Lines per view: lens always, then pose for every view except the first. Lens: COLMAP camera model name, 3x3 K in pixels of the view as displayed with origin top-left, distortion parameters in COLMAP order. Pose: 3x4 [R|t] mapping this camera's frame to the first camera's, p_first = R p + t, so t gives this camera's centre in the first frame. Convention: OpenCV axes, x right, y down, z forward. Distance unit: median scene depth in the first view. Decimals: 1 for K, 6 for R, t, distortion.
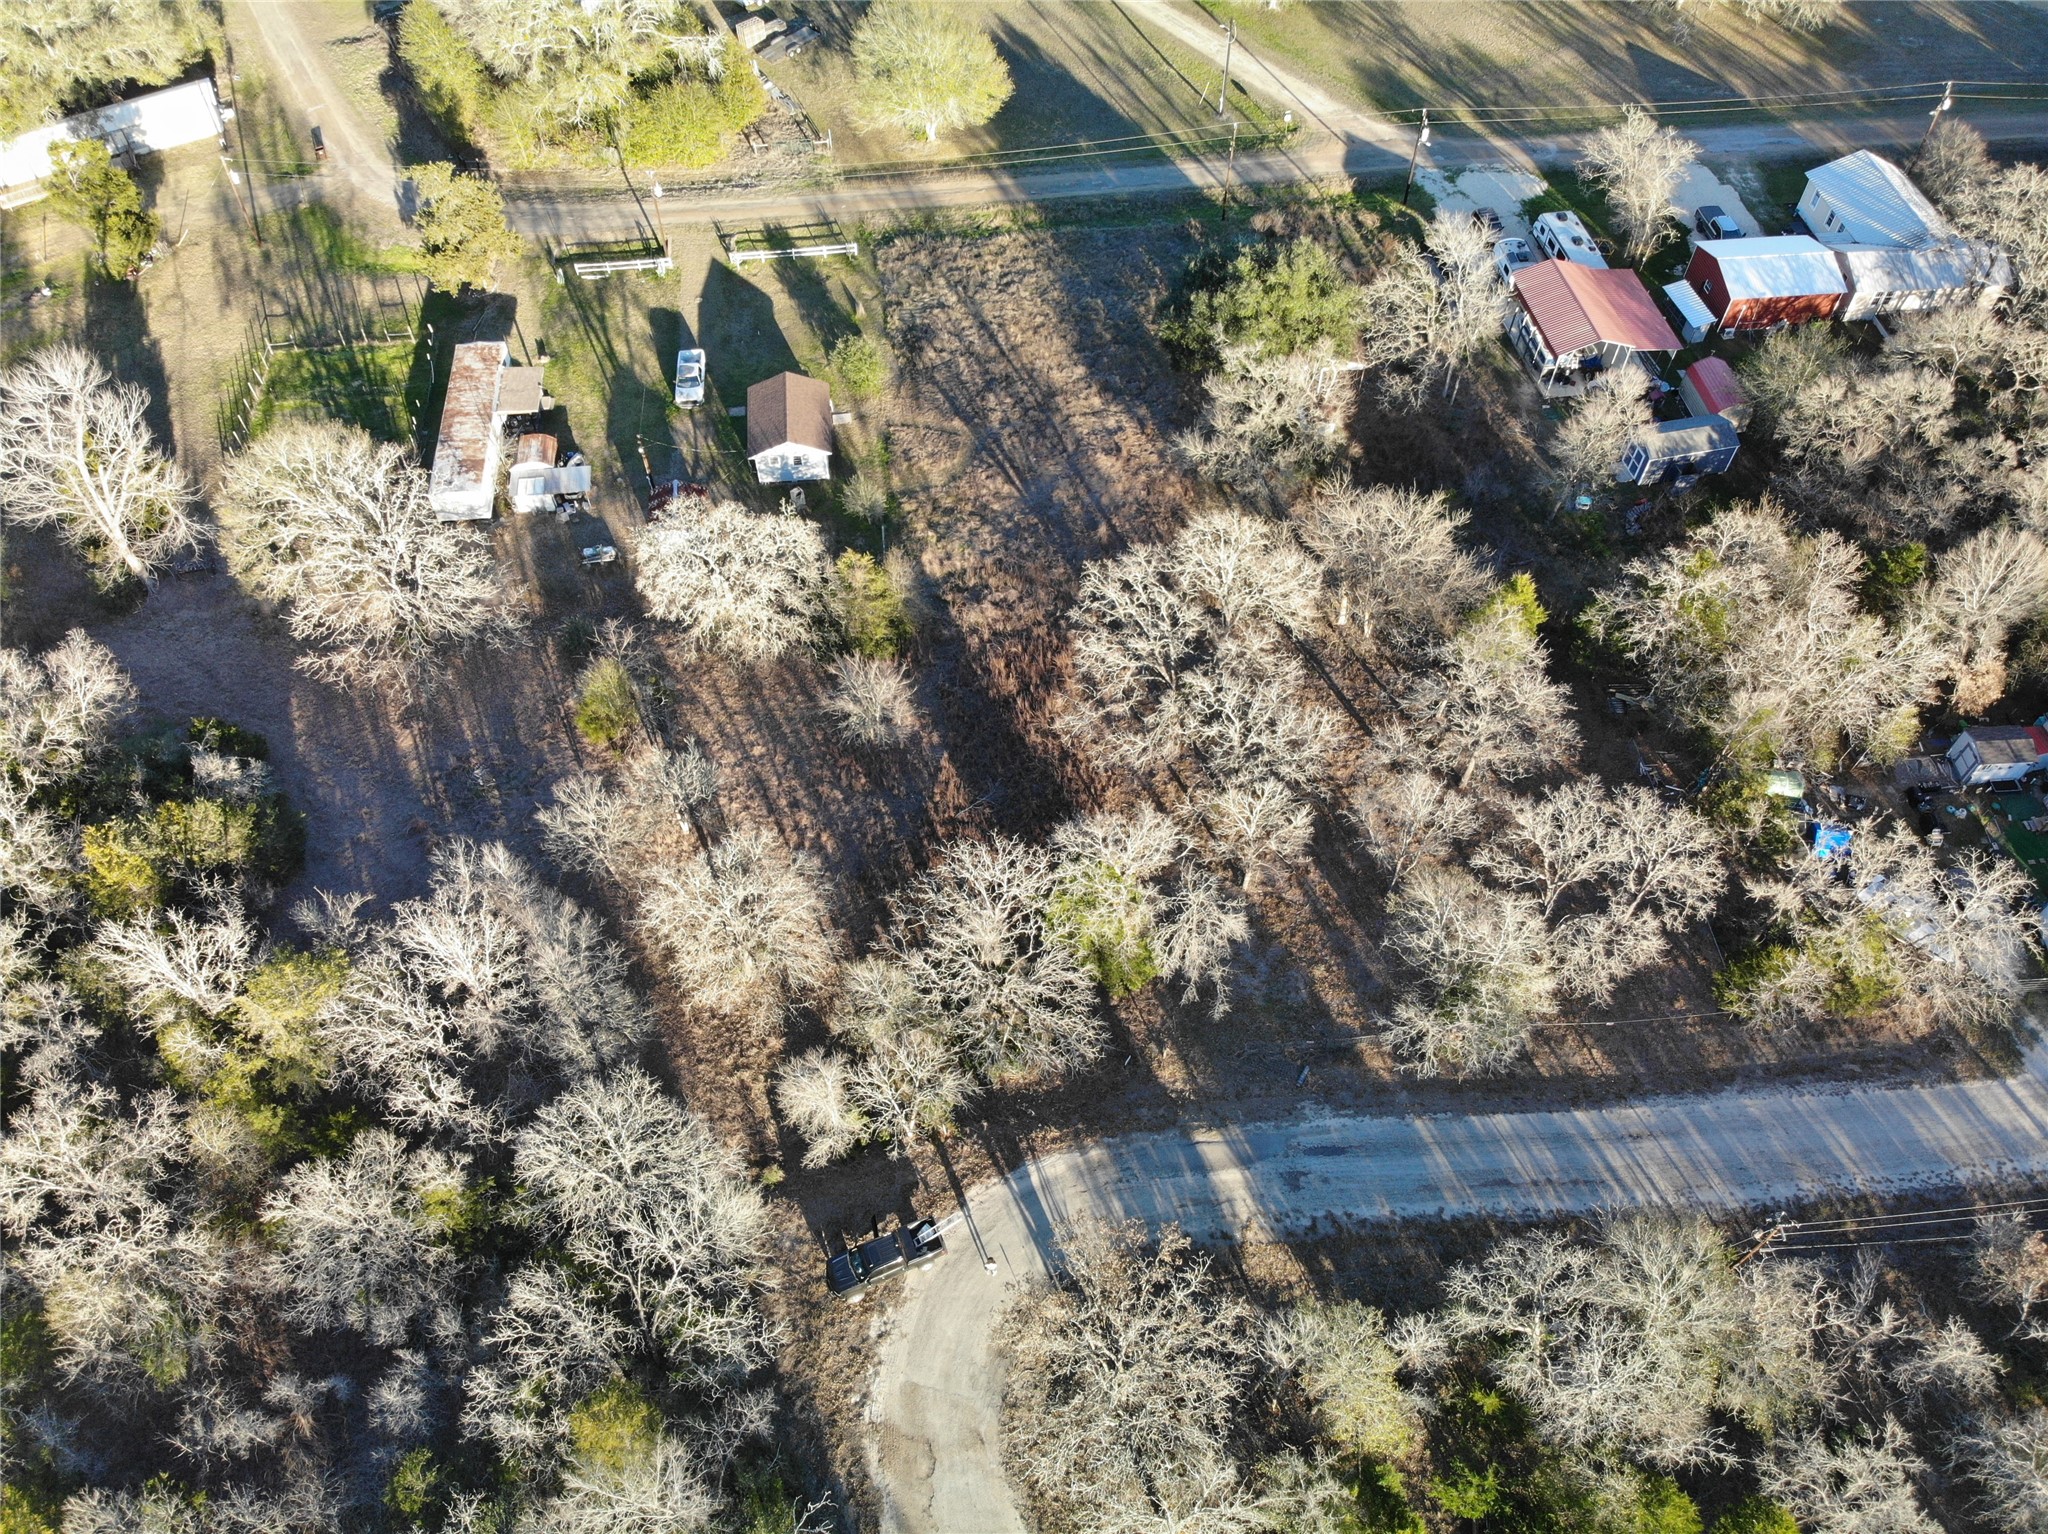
lens RADIAL K [[1450.2, 0, 940.7], [0, 1450.2, 764.0], [0, 0, 1]] dist [0.003666, -0.076227]
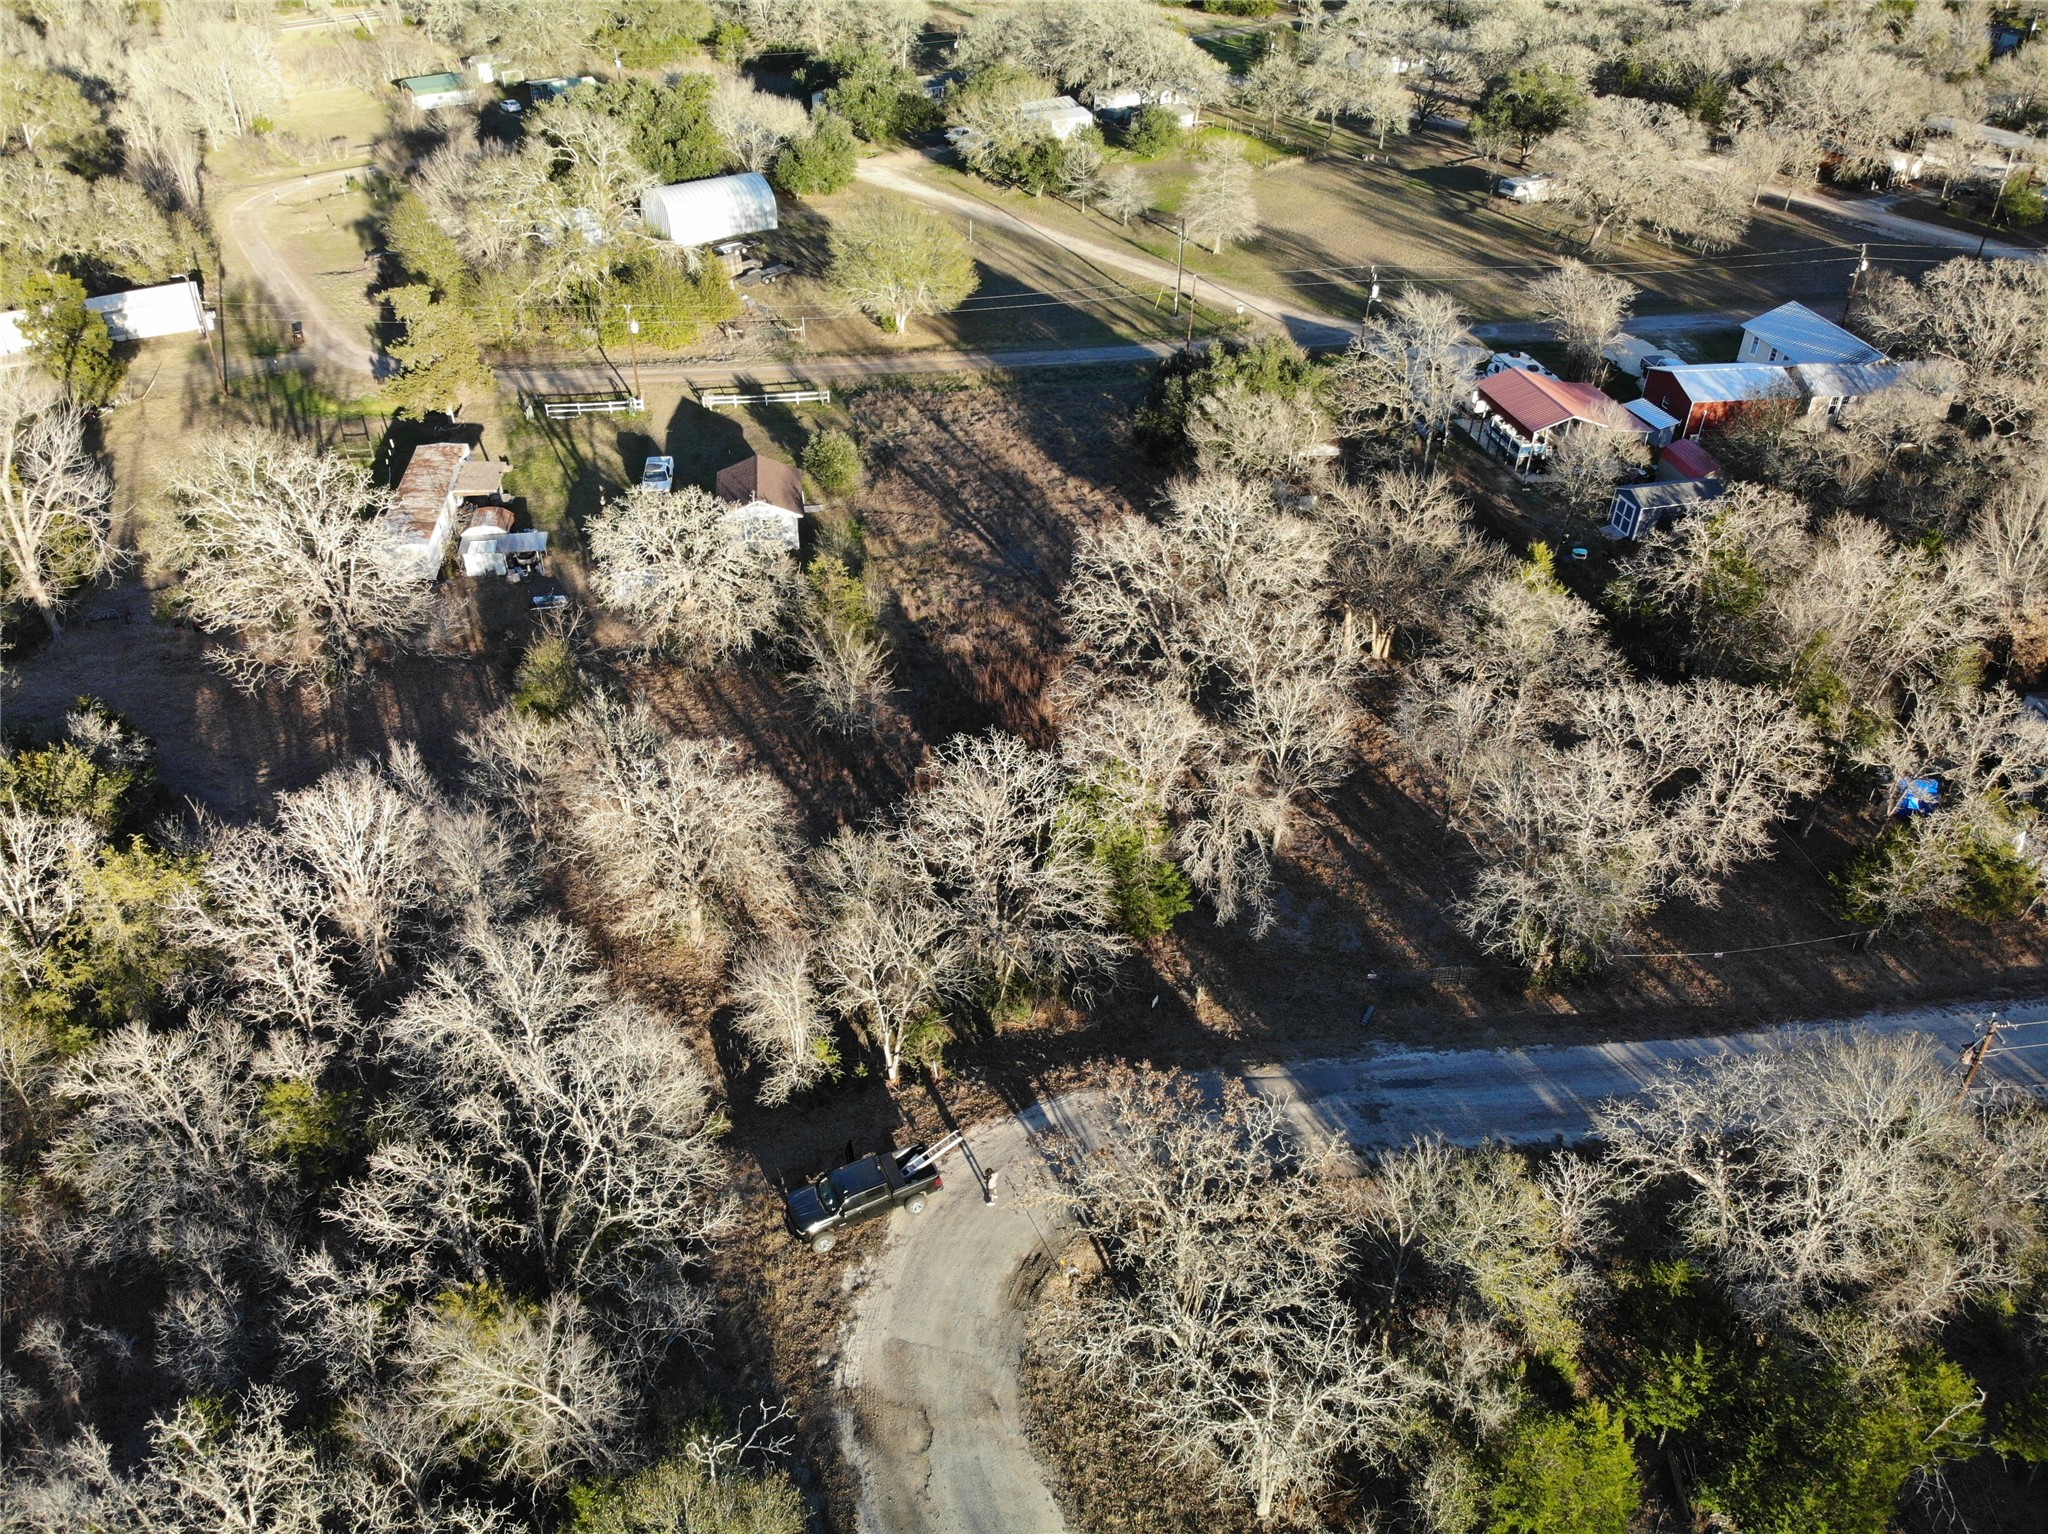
lens RADIAL K [[1471.9, 0, 950.2], [0, 1471.9, 770.0], [0, 0, 1]] dist [-0.036187, -0.001936]
pose [[0.999087, 0.006185, 0.042264, -0.020836], [0.007292, 0.950233, -0.311454, 0.295148], [-0.042087, 0.311478, 0.949321, 0.150015]]
